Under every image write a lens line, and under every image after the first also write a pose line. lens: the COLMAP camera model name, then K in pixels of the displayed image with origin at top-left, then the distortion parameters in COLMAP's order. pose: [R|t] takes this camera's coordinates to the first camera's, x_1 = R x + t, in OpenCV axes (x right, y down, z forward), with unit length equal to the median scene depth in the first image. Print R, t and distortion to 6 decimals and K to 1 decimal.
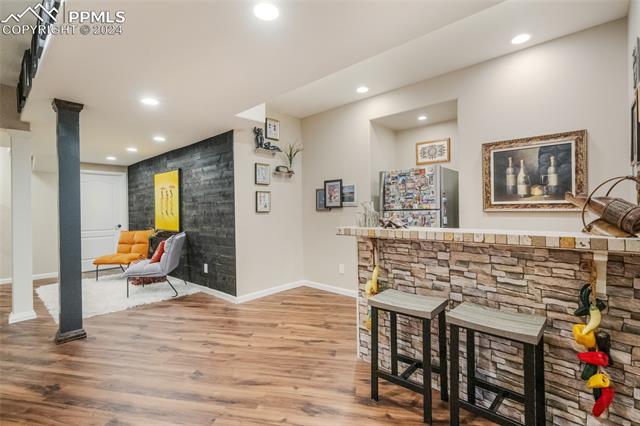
lens RADIAL K [[295.9, 0, 320.4], [0, 295.9, 212.1], [0, 0, 1]] dist [-0.001011, -0.000051]
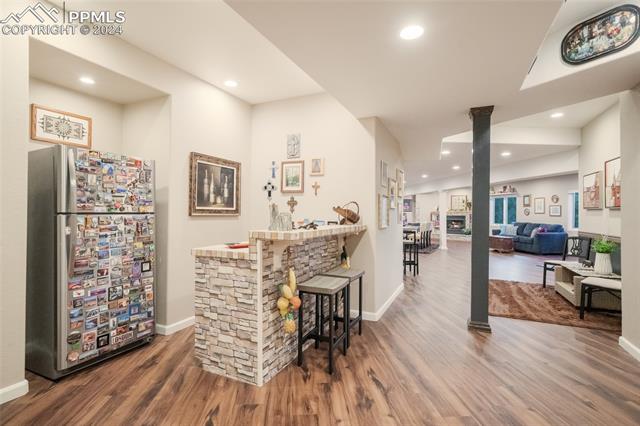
lens RADIAL K [[295.9, 0, 319.4], [0, 295.9, 212.7], [0, 0, 1]] dist [-0.001011, -0.000051]
pose [[-0.274325, 0.012366, 0.961557, -0.608422], [0.004921, 0.999922, -0.011456, 0.001601], [-0.961624, 0.001589, -0.274365, 0.873818]]
